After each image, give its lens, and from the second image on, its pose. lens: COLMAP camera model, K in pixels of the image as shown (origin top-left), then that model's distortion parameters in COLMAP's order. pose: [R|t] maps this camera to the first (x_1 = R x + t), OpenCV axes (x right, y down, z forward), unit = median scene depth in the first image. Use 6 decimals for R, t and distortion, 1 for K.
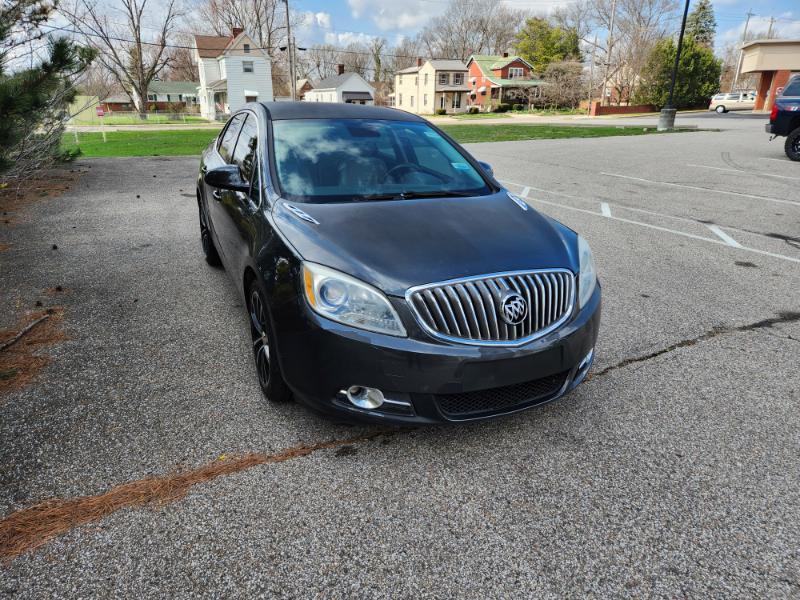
lens RADIAL K [[536.0, 0, 389.3], [0, 536.0, 302.3], [0, 0, 1]] dist [0.080052, -0.066778]
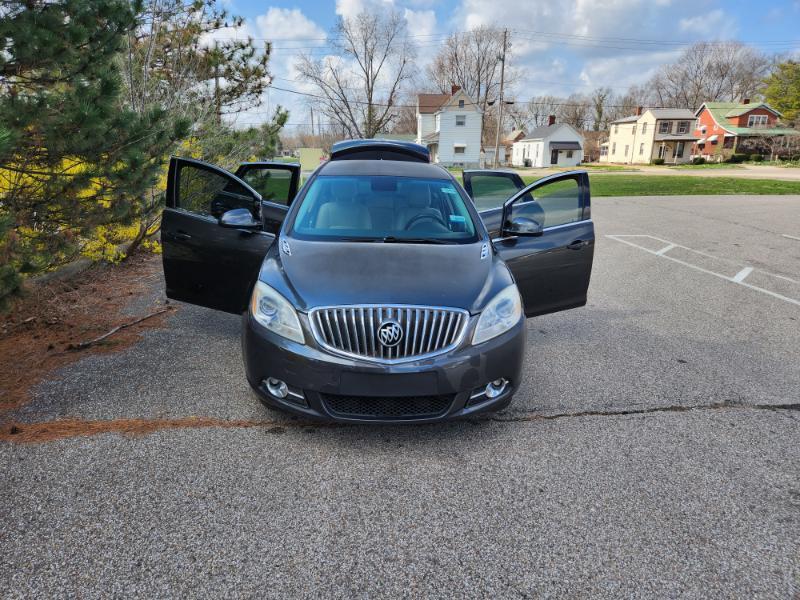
lens RADIAL K [[533.0, 0, 397.7], [0, 533.0, 305.3], [0, 0, 1]] dist [0.074234, -0.062812]
pose [[0.934530, 0.104865, -0.340083, 0.098237], [-0.129977, 0.990160, -0.051852, 0.001401], [0.331300, 0.092660, 0.938965, -0.022132]]
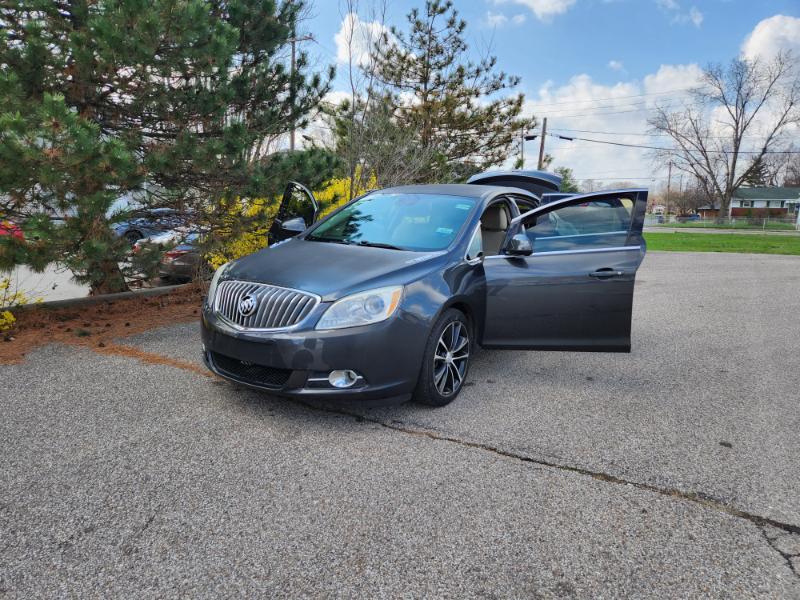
lens RADIAL K [[532.2, 0, 397.9], [0, 532.2, 297.4], [0, 0, 1]] dist [0.075404, -0.063518]
pose [[0.545267, 0.152504, -0.824273, 0.242057], [-0.305217, 0.951934, -0.025782, -0.013734], [0.780722, 0.265641, 0.565605, 0.074865]]
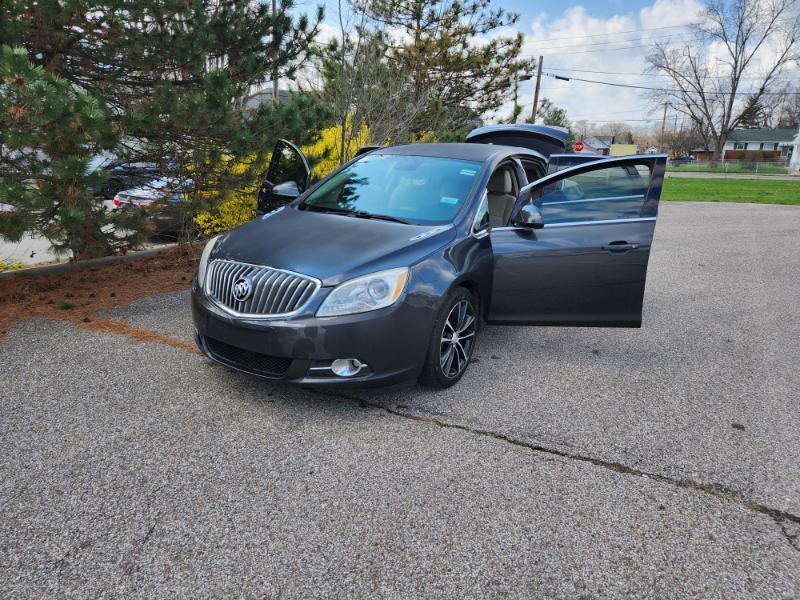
lens RADIAL K [[533.6, 0, 400.0], [0, 533.6, 300.0], [0, 0, 1]] dist [0.070528, -0.059430]
pose [[0.565582, 0.234279, -0.790715, 0.225894], [-0.299042, 0.951806, 0.068110, -0.025230], [0.768564, 0.197936, 0.608384, 0.074160]]
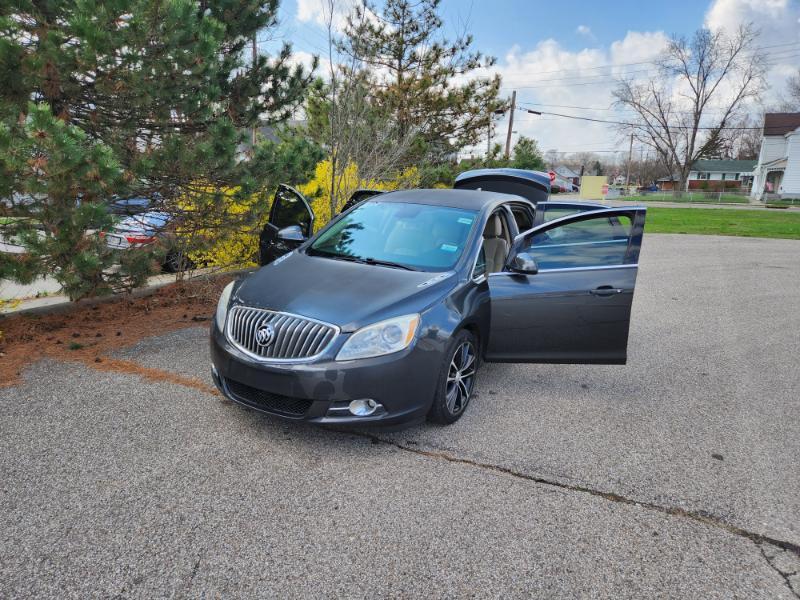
lens RADIAL K [[533.0, 0, 397.7], [0, 533.0, 305.3], [0, 0, 1]] dist [0.074234, -0.062812]
pose [[0.599100, 0.202154, -0.774735, 0.229558], [-0.295731, 0.955051, 0.020516, -0.029444], [0.744058, 0.216822, 0.631954, 0.051154]]
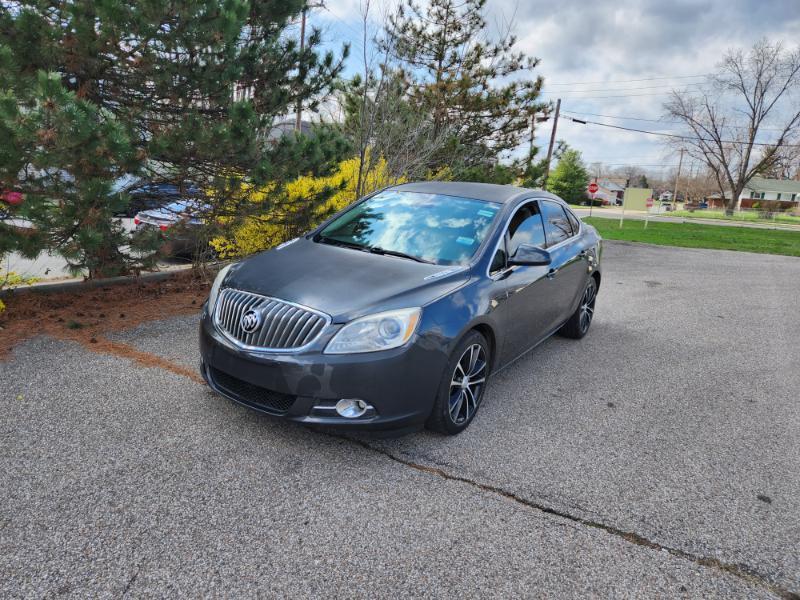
lens RADIAL K [[530.5, 0, 391.8], [0, 530.5, 296.7], [0, 0, 1]] dist [0.075706, -0.063623]
pose [[0.528318, 0.215784, -0.821168, 0.218941], [-0.349722, 0.936615, 0.021119, -0.028796], [0.773676, 0.276023, 0.570295, 0.076548]]
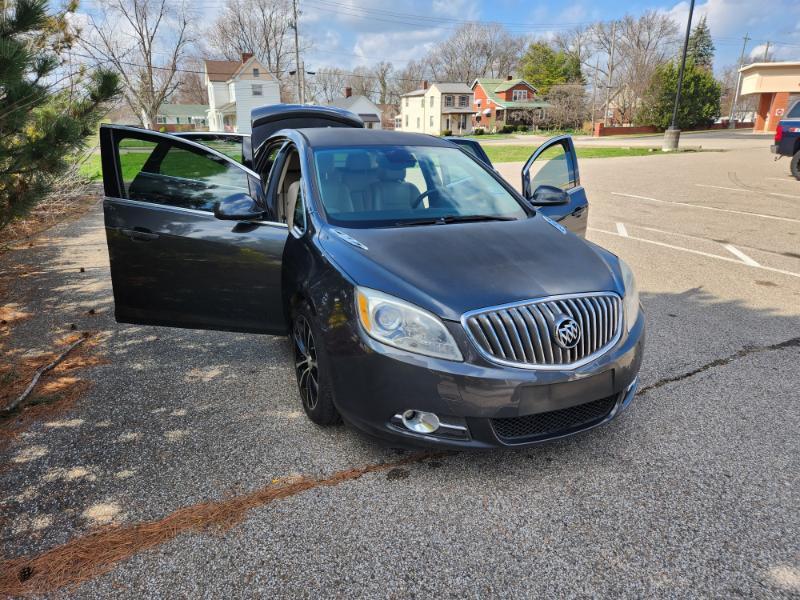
lens RADIAL K [[536.8, 0, 400.0], [0, 536.8, 300.0], [0, 0, 1]] dist [0.076010, -0.066021]
pose [[0.999951, -0.006000, 0.007920, -0.013186], [0.006304, 0.999221, -0.038959, -0.001256], [-0.007680, 0.039007, 0.999209, -0.002588]]
